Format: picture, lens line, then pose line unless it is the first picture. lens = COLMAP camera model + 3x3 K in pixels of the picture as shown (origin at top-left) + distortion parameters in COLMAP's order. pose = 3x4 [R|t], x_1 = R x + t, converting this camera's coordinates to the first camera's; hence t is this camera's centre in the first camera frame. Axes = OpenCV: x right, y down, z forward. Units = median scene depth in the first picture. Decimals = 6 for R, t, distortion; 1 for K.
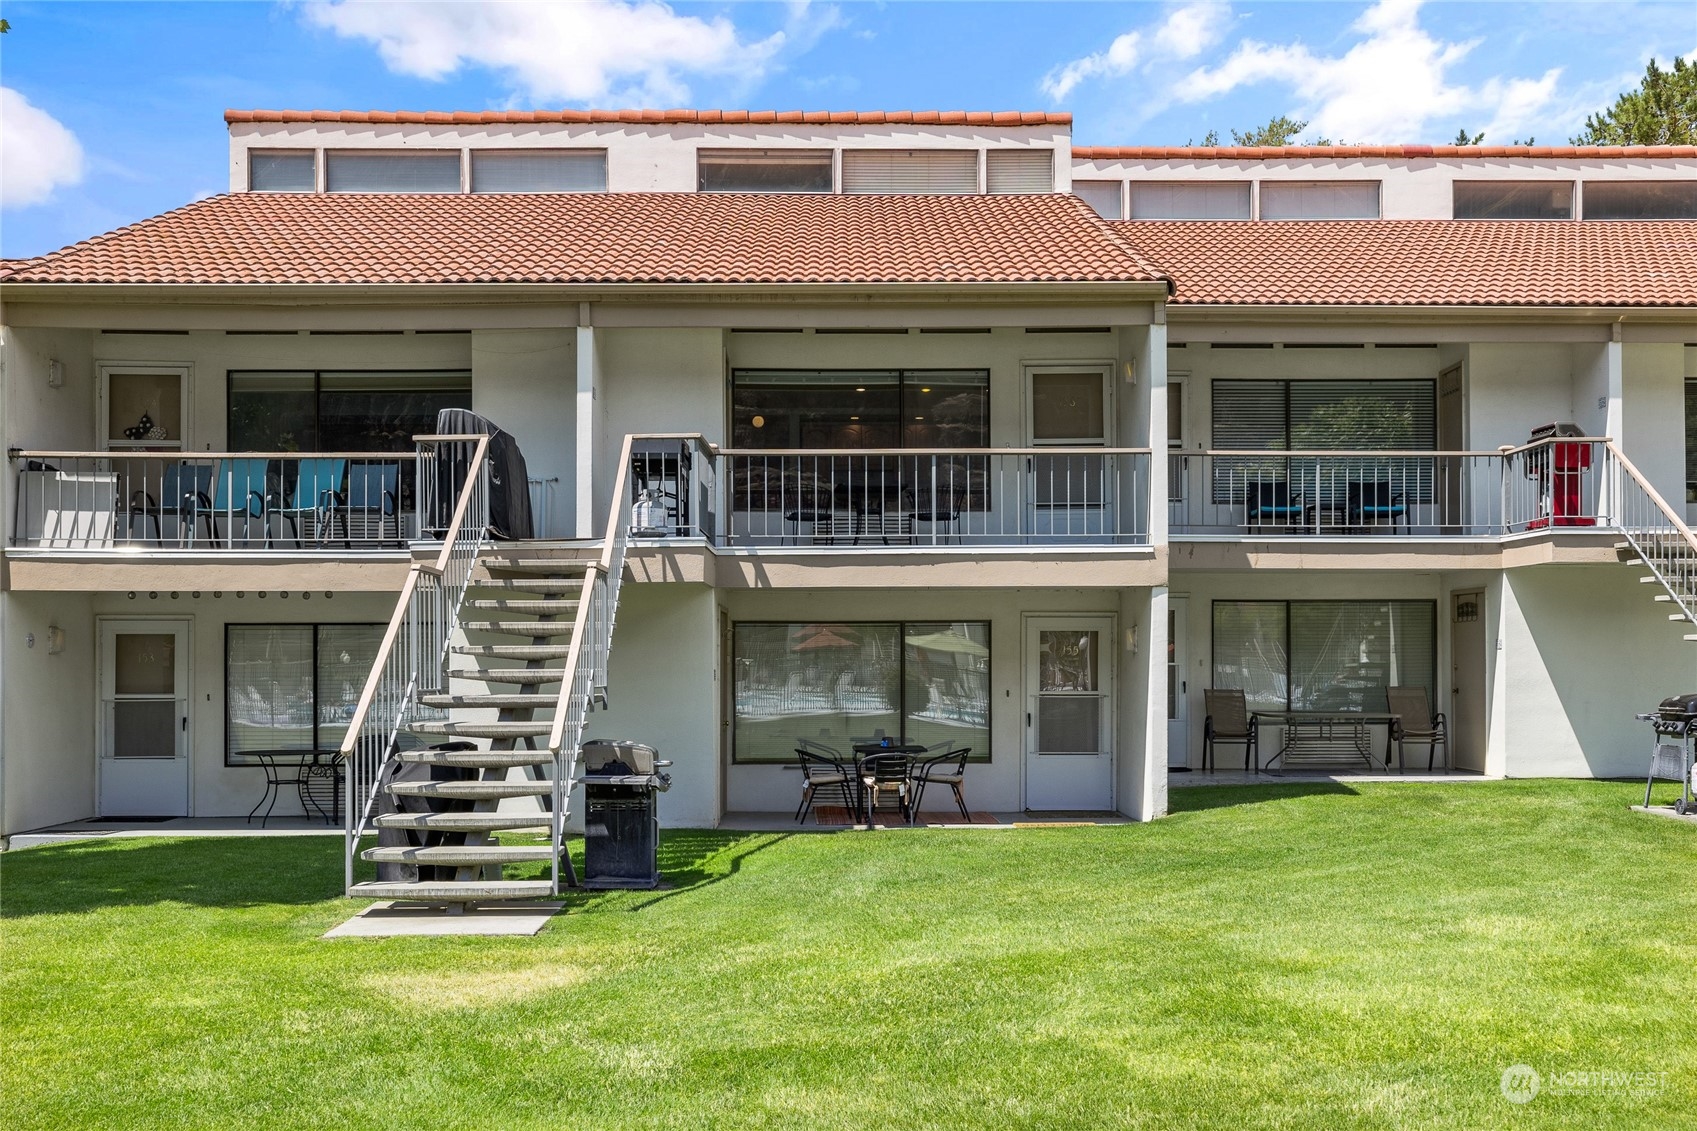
lens RADIAL K [[1682.2, 0, 849.3], [0, 1682.2, 563.1], [0, 0, 1]] dist [-0.003534, 0.000000]
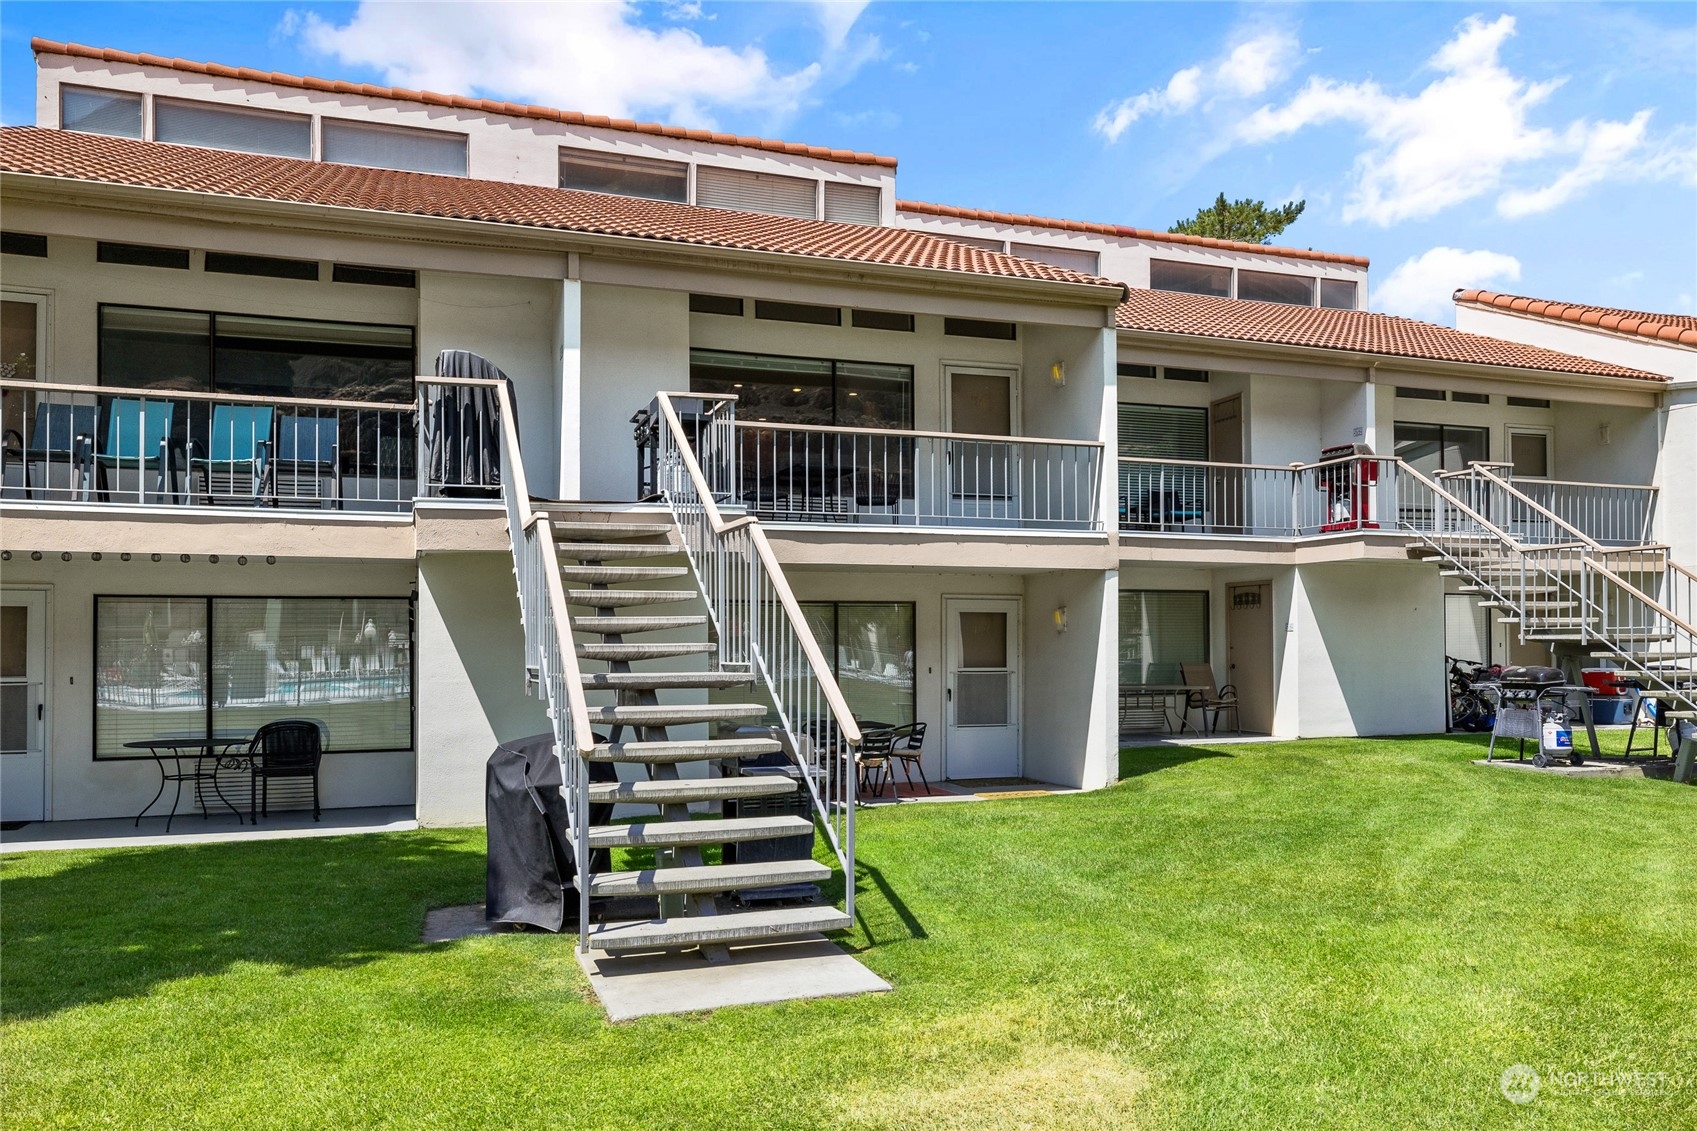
lens RADIAL K [[1265.3, 0, 848.3], [0, 1265.3, 579.0], [0, 0, 1]] dist [-0.004742, -0.000483]
pose [[0.943836, 0.017618, 0.329944, -0.211777], [-0.018336, 0.999831, -0.000936, 0.020622], [-0.329905, -0.005166, 0.944000, 0.250737]]
